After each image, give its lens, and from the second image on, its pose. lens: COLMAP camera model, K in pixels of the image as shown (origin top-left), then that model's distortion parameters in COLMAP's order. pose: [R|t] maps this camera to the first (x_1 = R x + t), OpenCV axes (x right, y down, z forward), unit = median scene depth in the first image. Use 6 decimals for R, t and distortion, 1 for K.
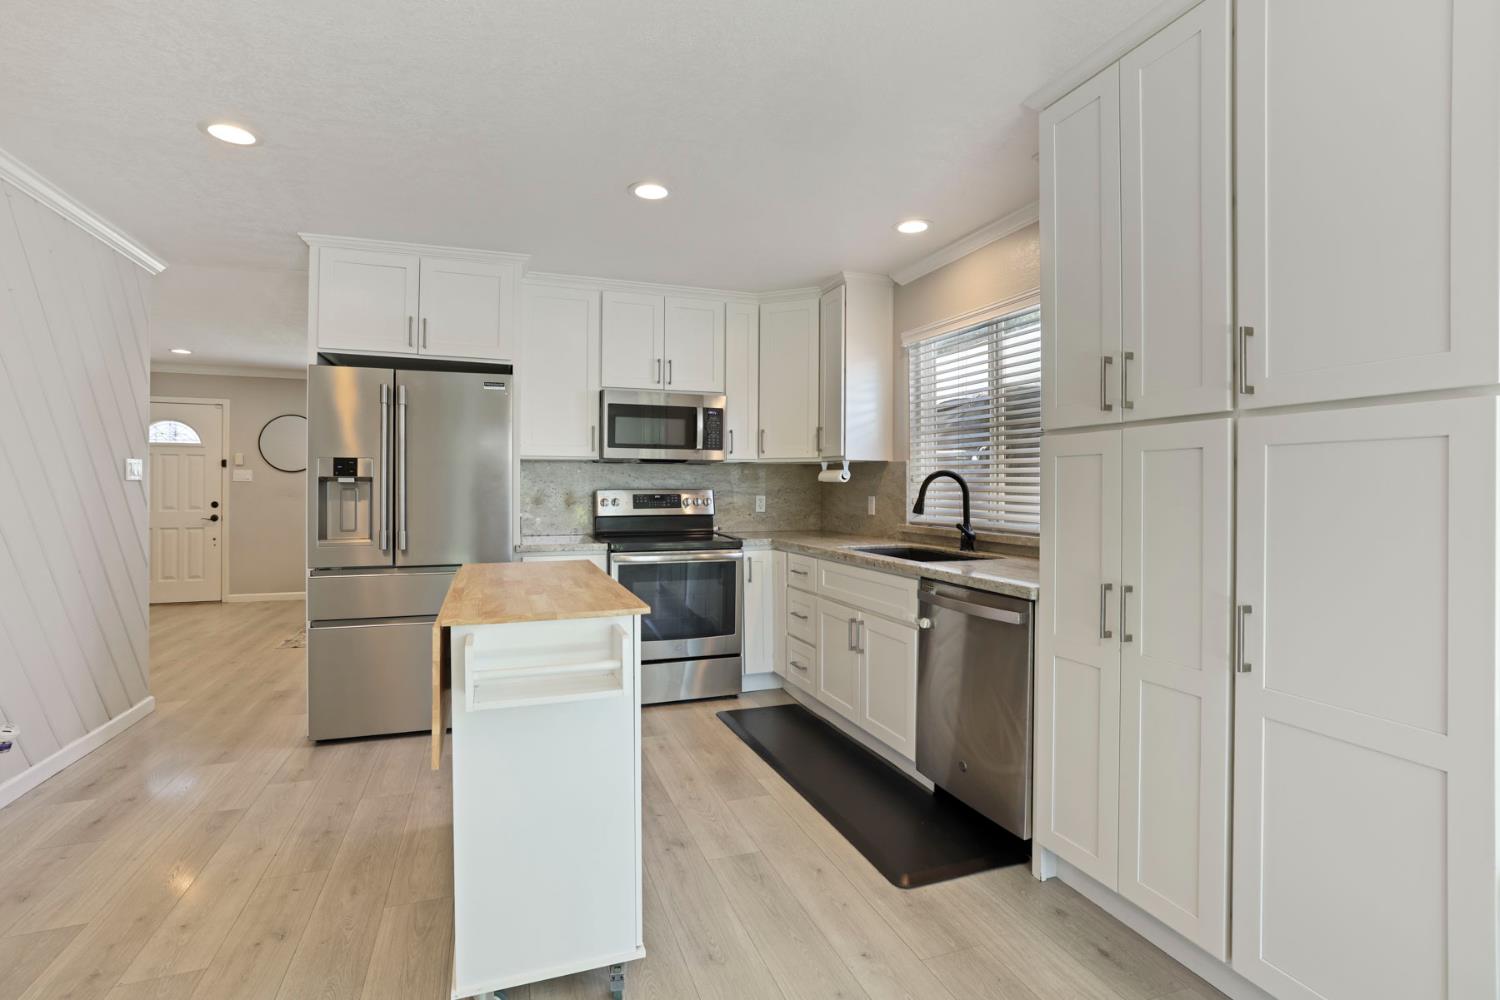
lens RADIAL K [[726.3, 0, 756.7], [0, 726.3, 480.3], [0, 0, 1]] dist [-0.021452, 0.000381]
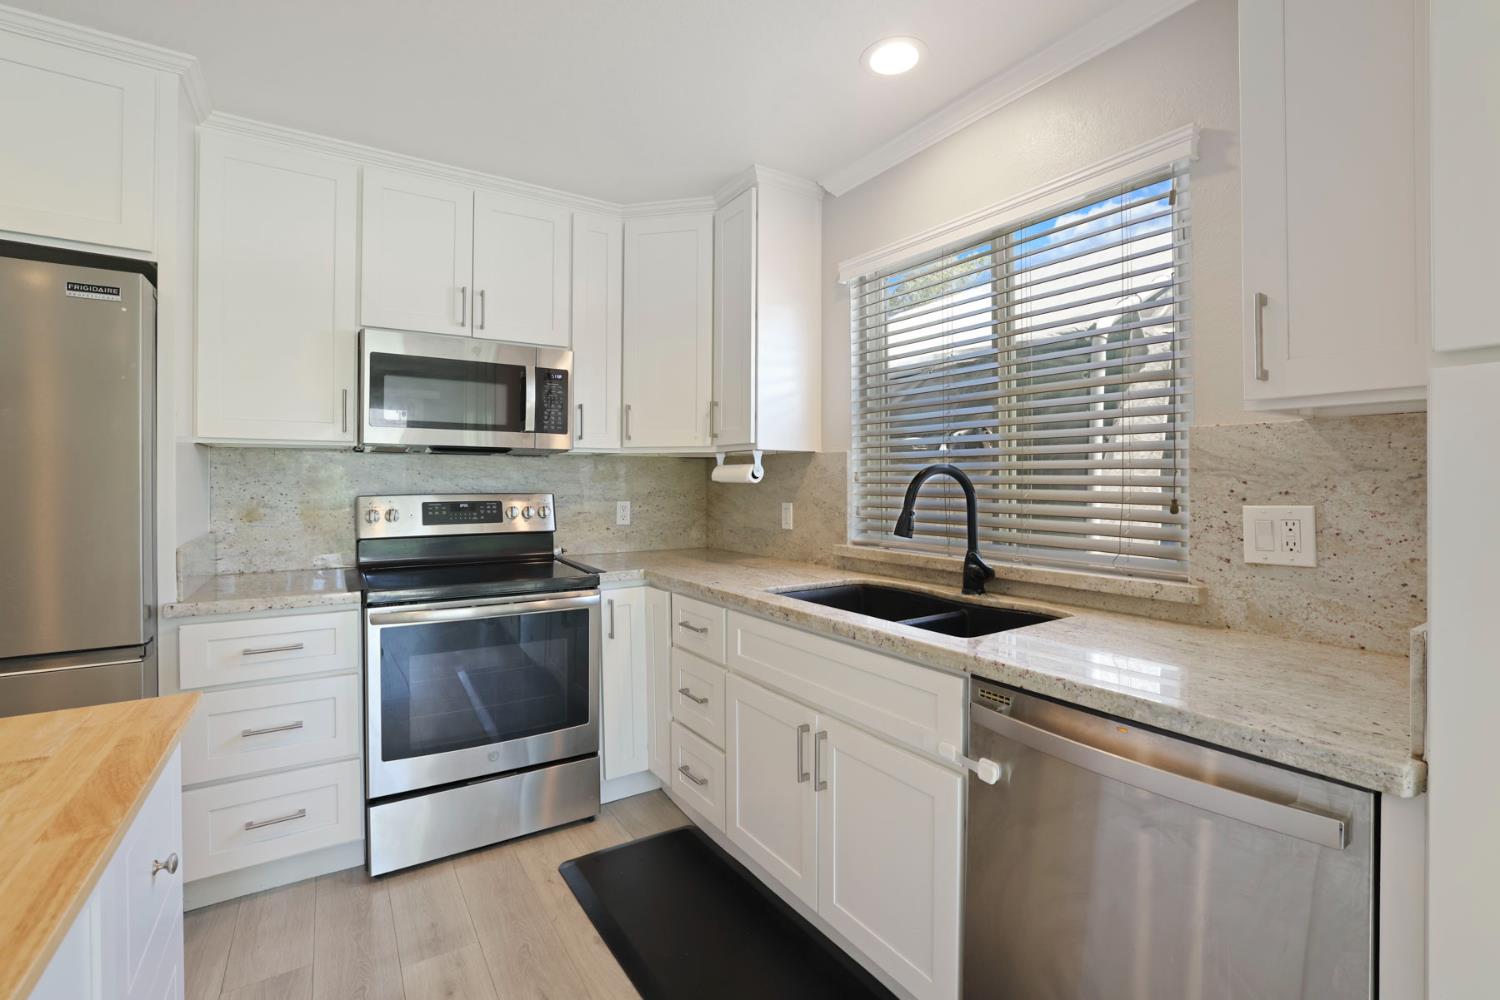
lens RADIAL K [[665.1, 0, 742.5], [0, 665.1, 490.6], [0, 0, 1]] dist [-0.014648, 0.000228]
pose [[0.979074, -0.004831, 0.203446, -0.014953], [0.001110, 0.999830, 0.018402, -0.001378], [-0.203501, -0.017791, 0.978913, 0.397523]]
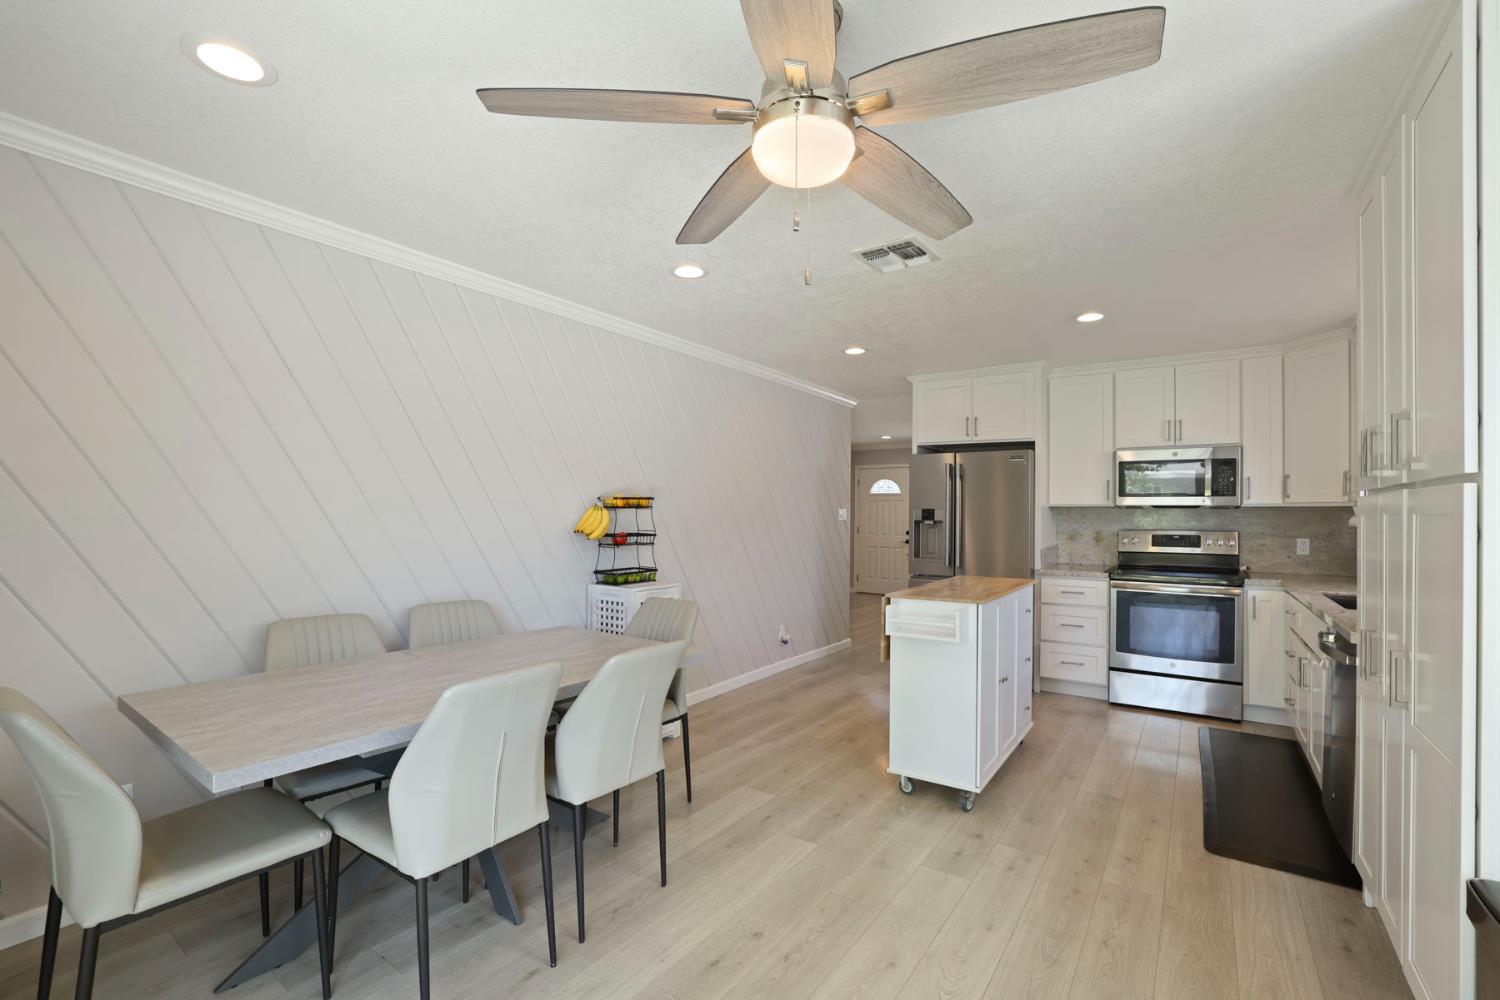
lens RADIAL K [[665.1, 0, 742.5], [0, 665.1, 490.6], [0, 0, 1]] dist [-0.014648, 0.000228]
pose [[0.568738, -0.026736, -0.822084, 0.362429], [0.001408, 0.999502, -0.031532, -0.020448], [0.822518, 0.016775, 0.568492, -0.183825]]
